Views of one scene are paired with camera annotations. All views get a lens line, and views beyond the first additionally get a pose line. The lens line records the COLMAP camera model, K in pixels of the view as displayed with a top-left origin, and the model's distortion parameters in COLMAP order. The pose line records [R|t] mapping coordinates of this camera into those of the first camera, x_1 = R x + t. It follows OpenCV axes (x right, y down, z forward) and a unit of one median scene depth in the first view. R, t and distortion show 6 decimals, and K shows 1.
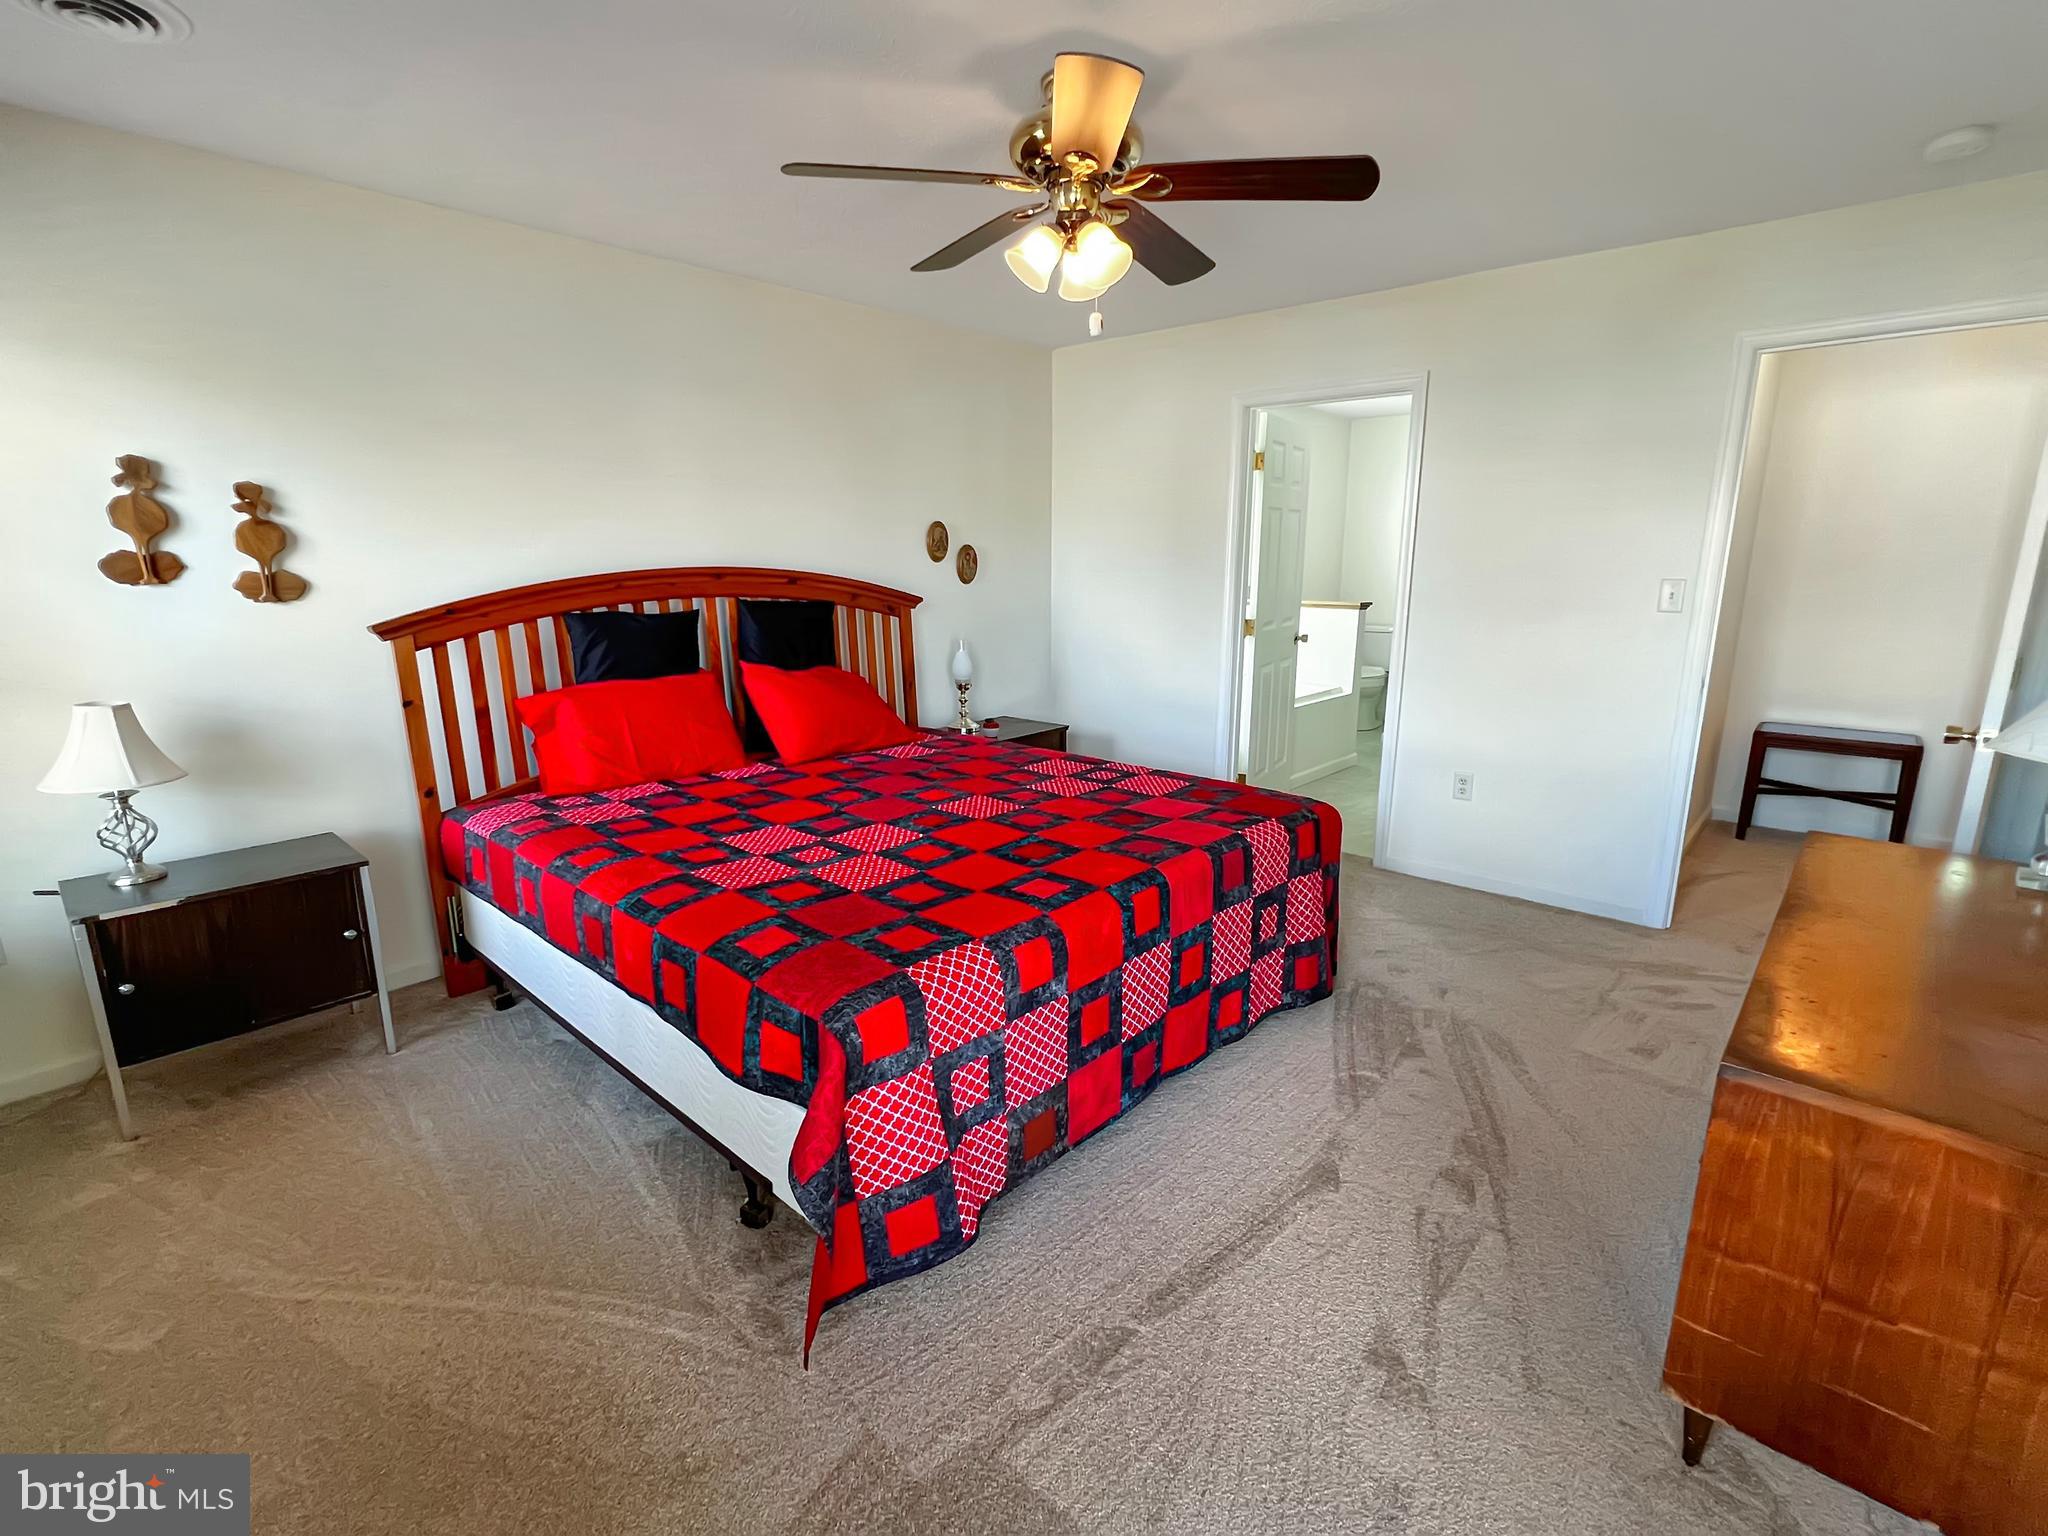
lens RADIAL K [[963.6, 0, 1026.6], [0, 963.6, 774.2], [0, 0, 1]] dist [-0.004740, -0.001736]
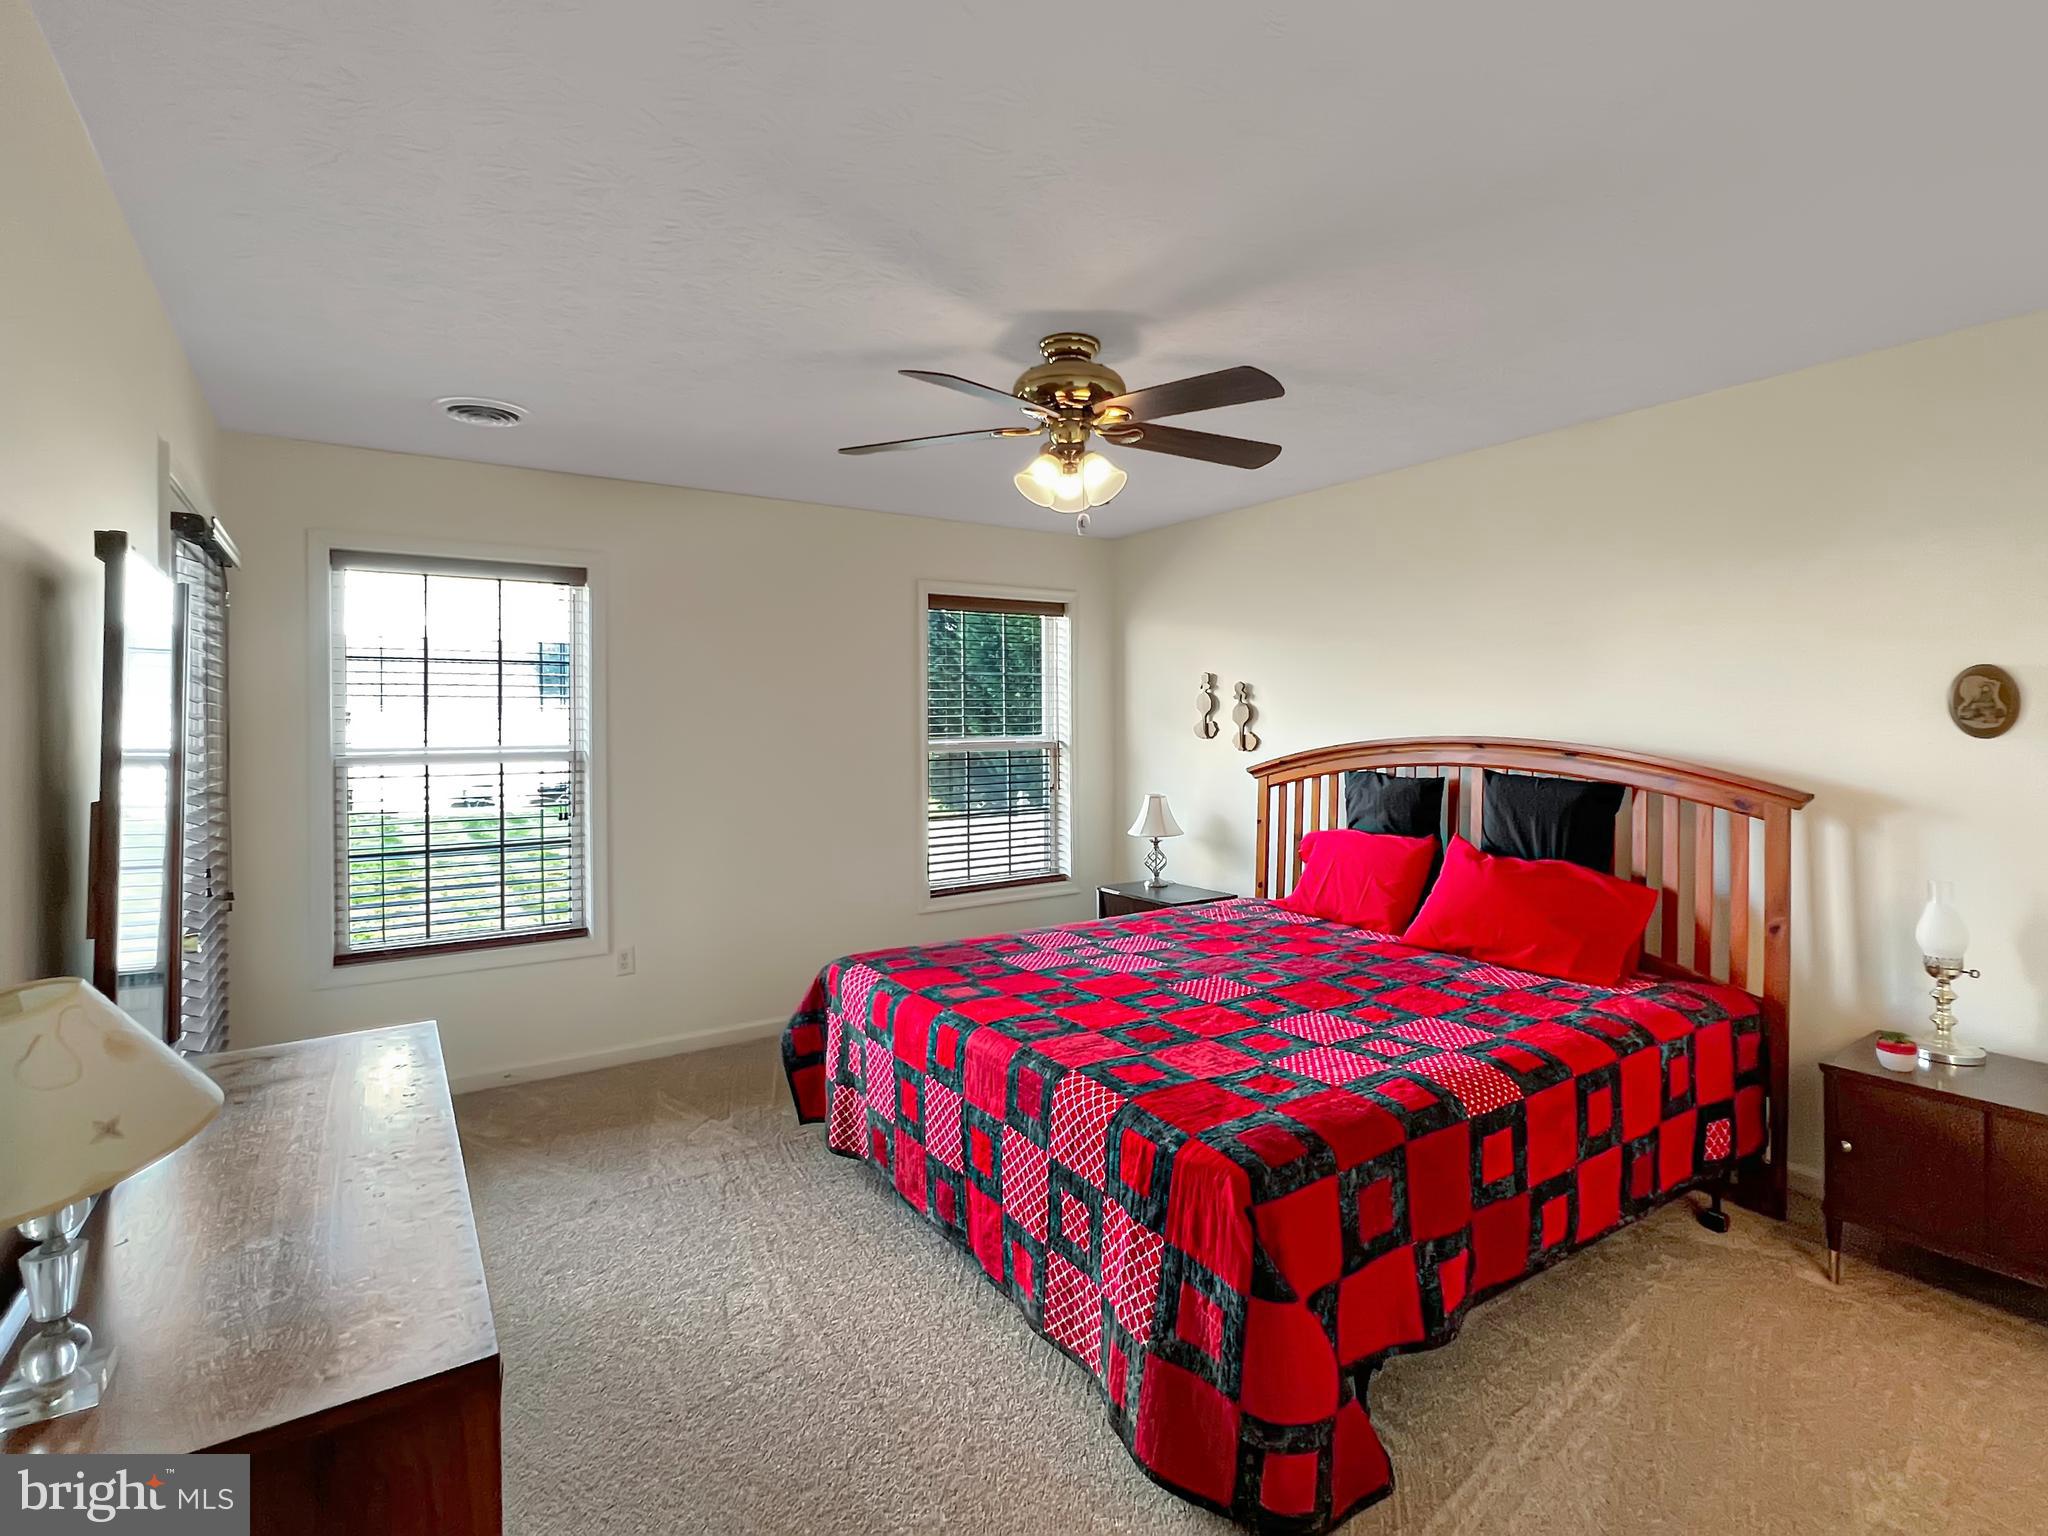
lens RADIAL K [[963.6, 0, 1019.5], [0, 963.6, 769.2], [0, 0, 1]] dist [-0.004740, -0.001736]
pose [[-0.253002, 0.044820, -0.966427, 0.931966], [-0.218413, 0.970491, 0.102187, -0.235843], [0.942489, 0.236934, -0.235747, 1.040950]]
